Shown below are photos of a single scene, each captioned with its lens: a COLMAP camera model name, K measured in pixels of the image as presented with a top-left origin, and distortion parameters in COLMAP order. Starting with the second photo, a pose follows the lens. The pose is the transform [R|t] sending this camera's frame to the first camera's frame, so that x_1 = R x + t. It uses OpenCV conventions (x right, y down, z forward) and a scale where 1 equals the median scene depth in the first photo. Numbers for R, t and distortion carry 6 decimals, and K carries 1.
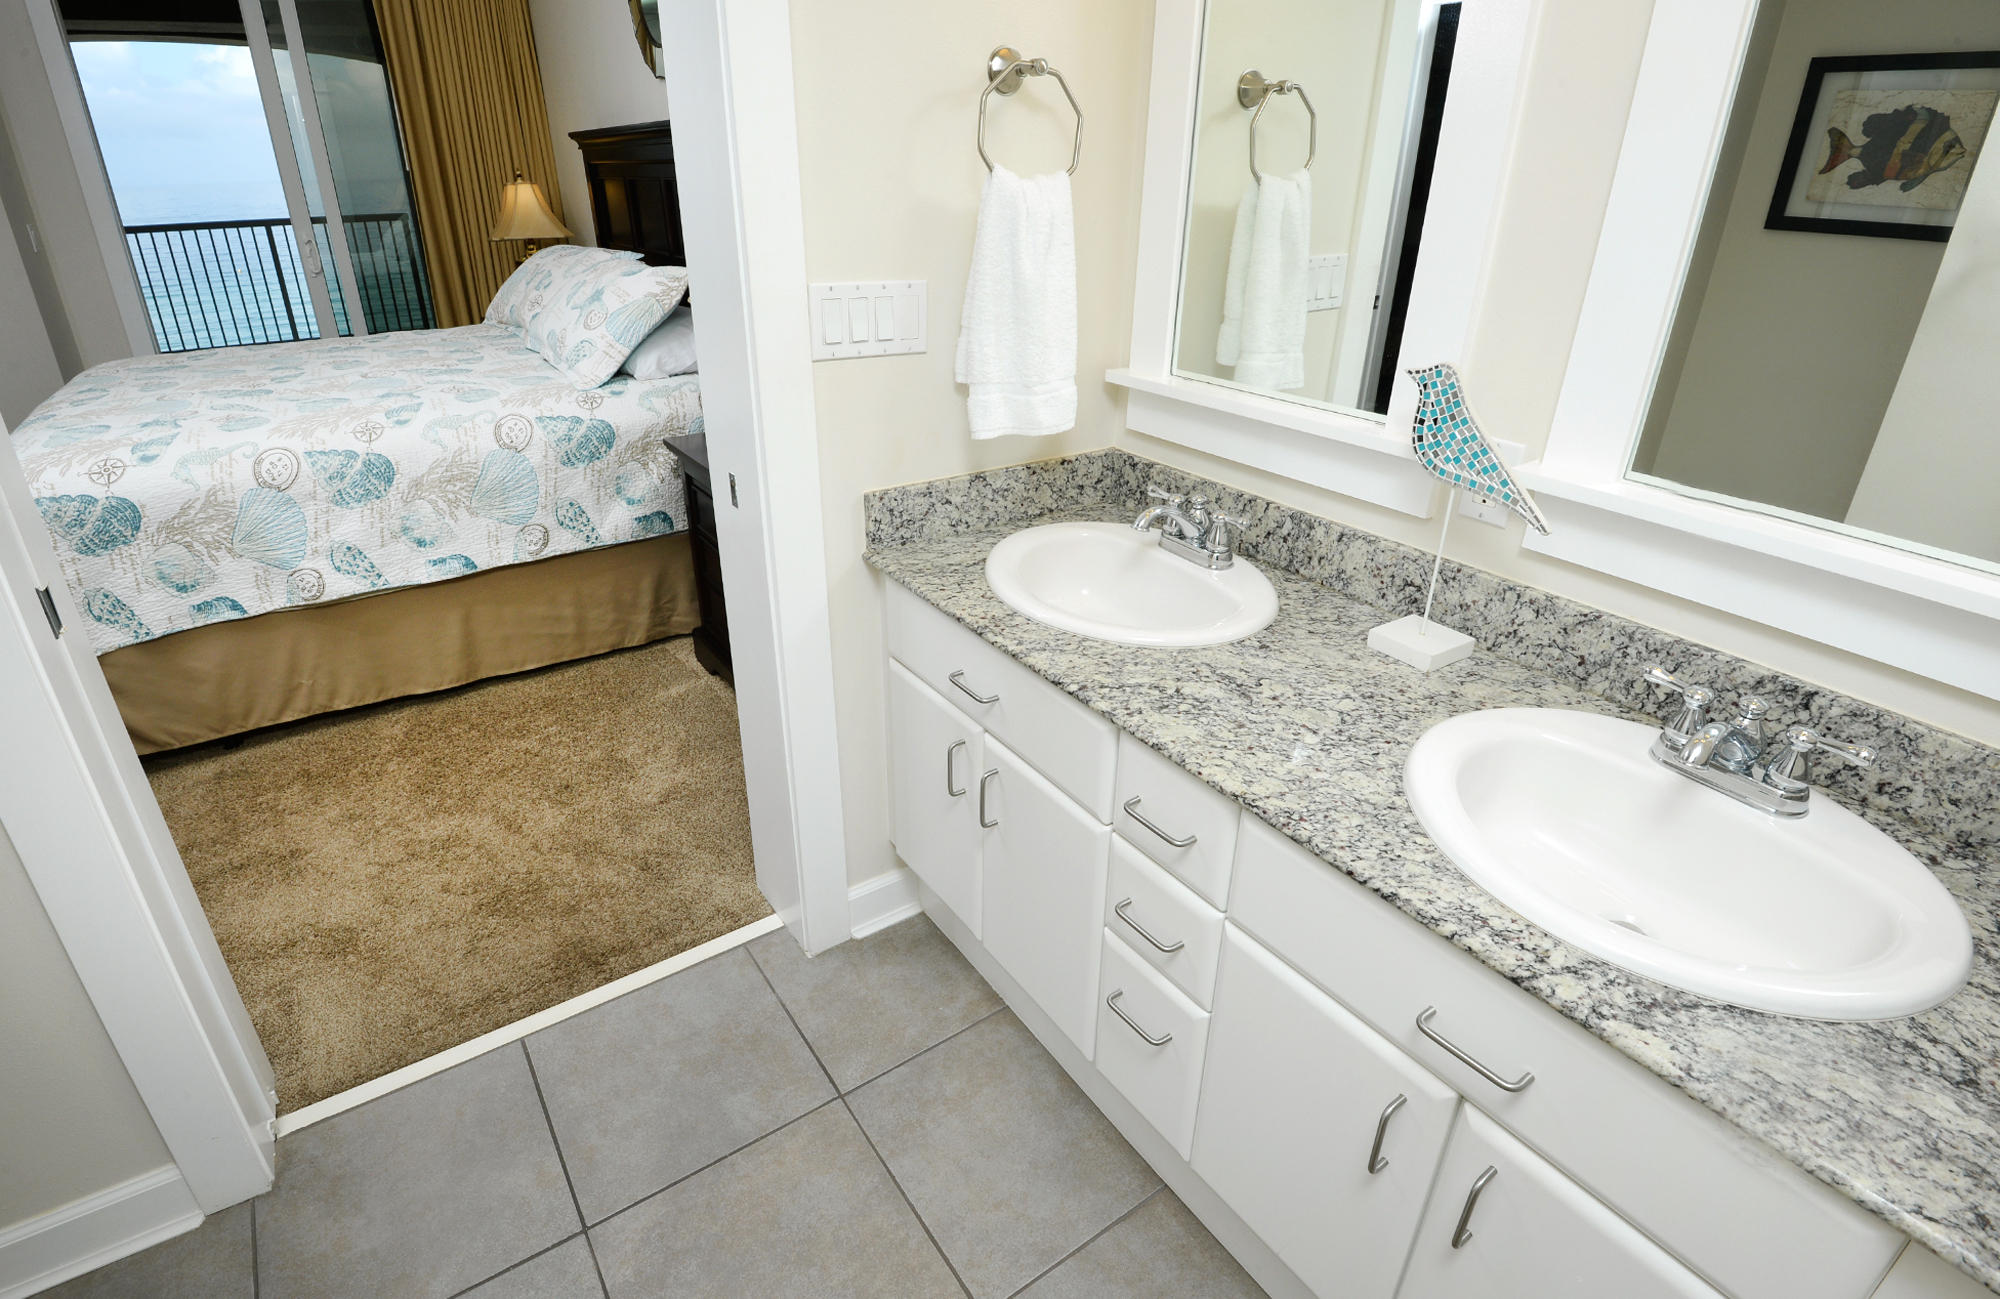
lens RADIAL K [[964.6, 0, 941.1], [0, 964.6, 613.7], [0, 0, 1]] dist [-0.050497, -0.000193]
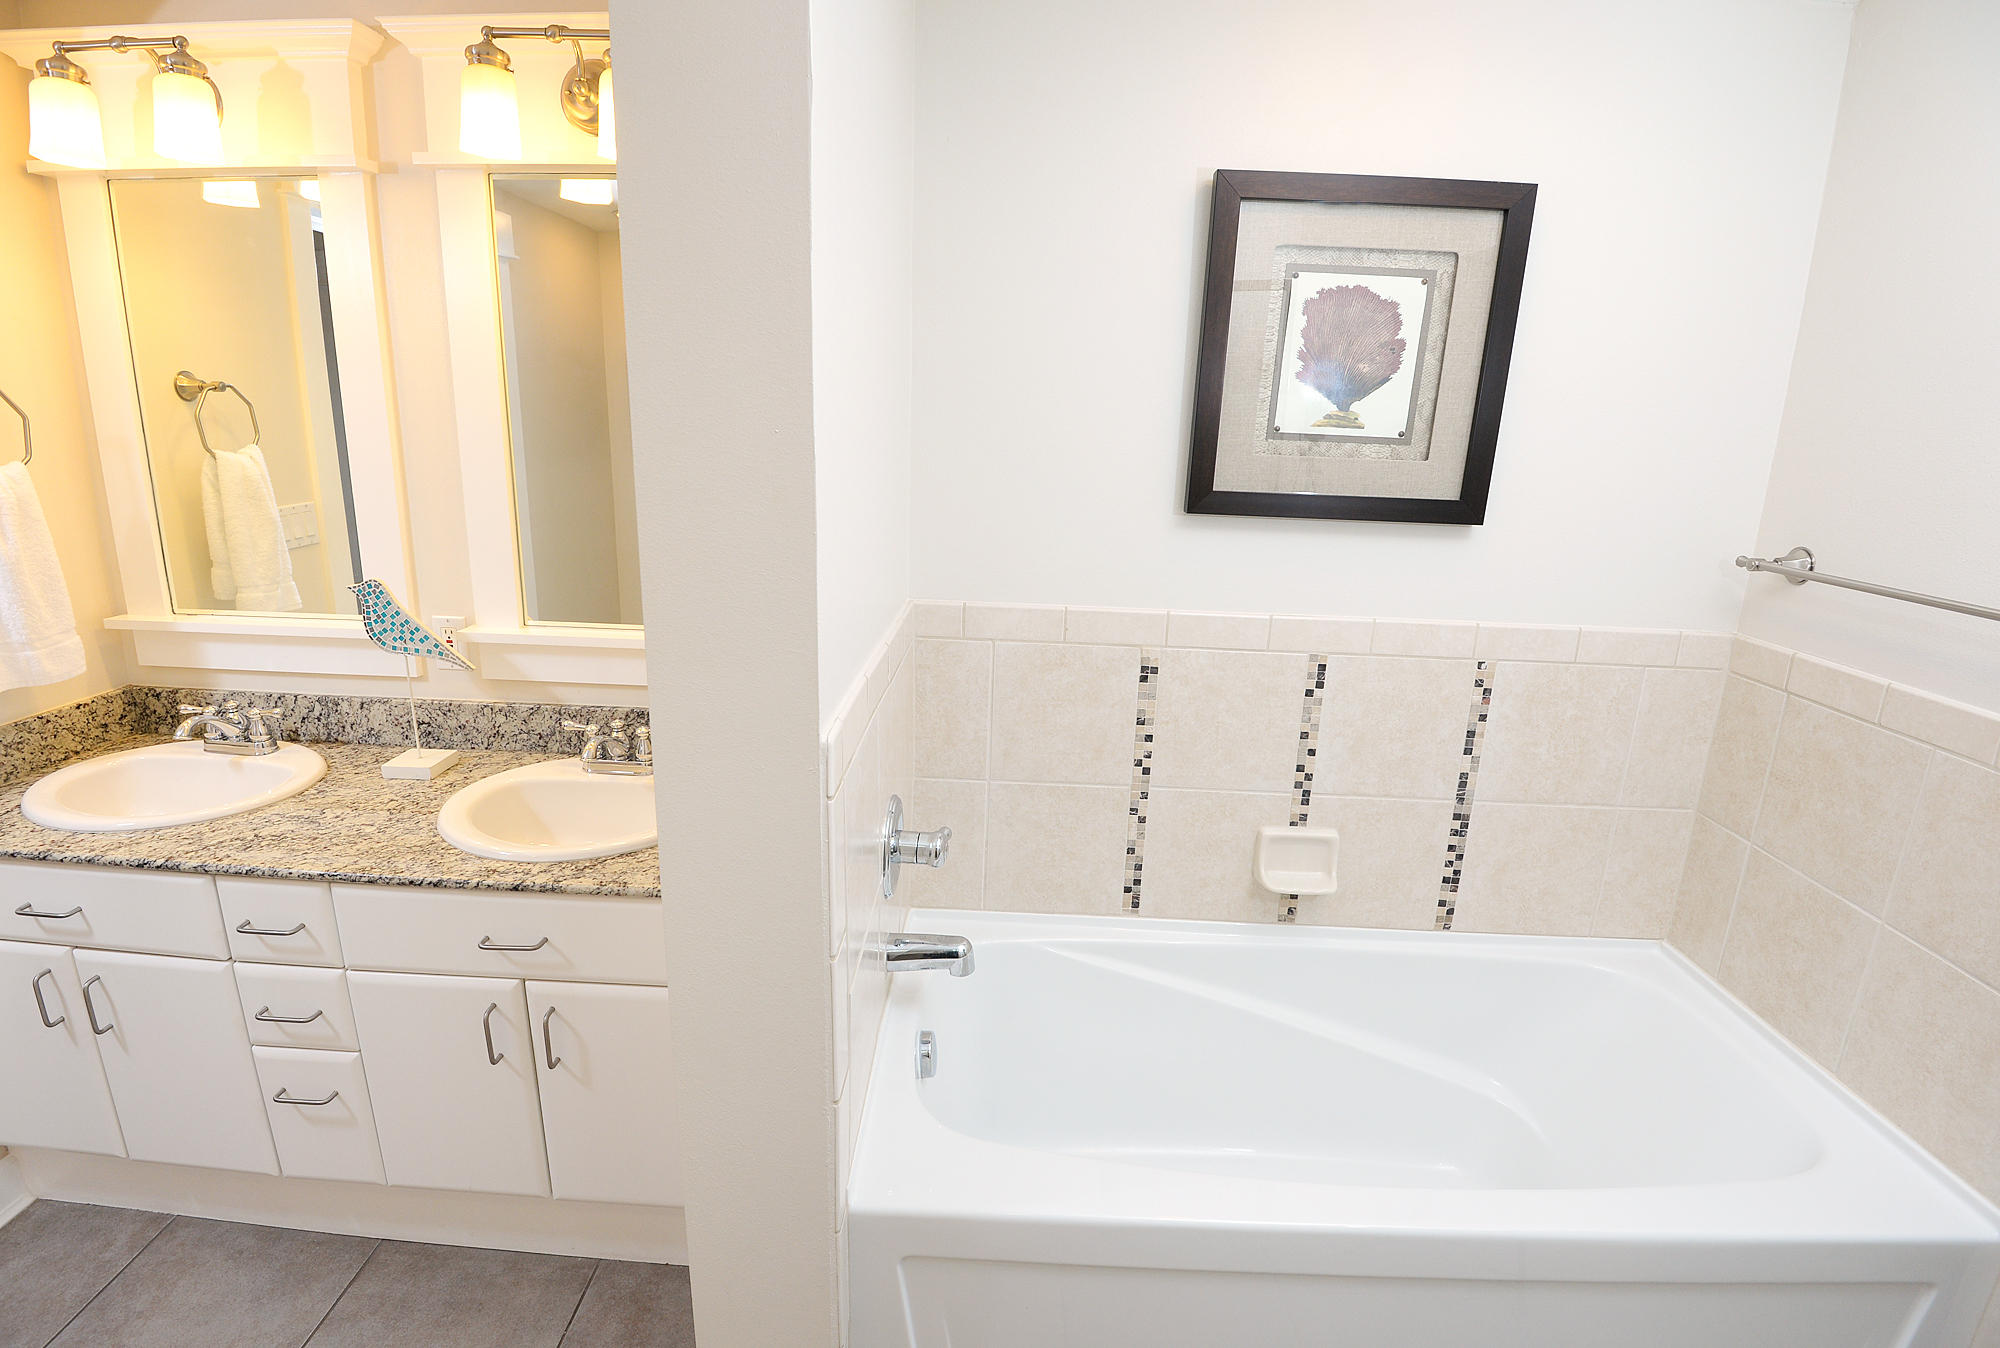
lens RADIAL K [[948.1, 0, 962.1], [0, 948.1, 652.2], [0, 0, 1]] dist [-0.002983, -0.014741]
pose [[0.579413, -0.186497, 0.793410, -0.160691], [0.318333, 0.947930, -0.009655, 0.149589], [-0.750297, 0.258163, 0.608610, -0.546140]]
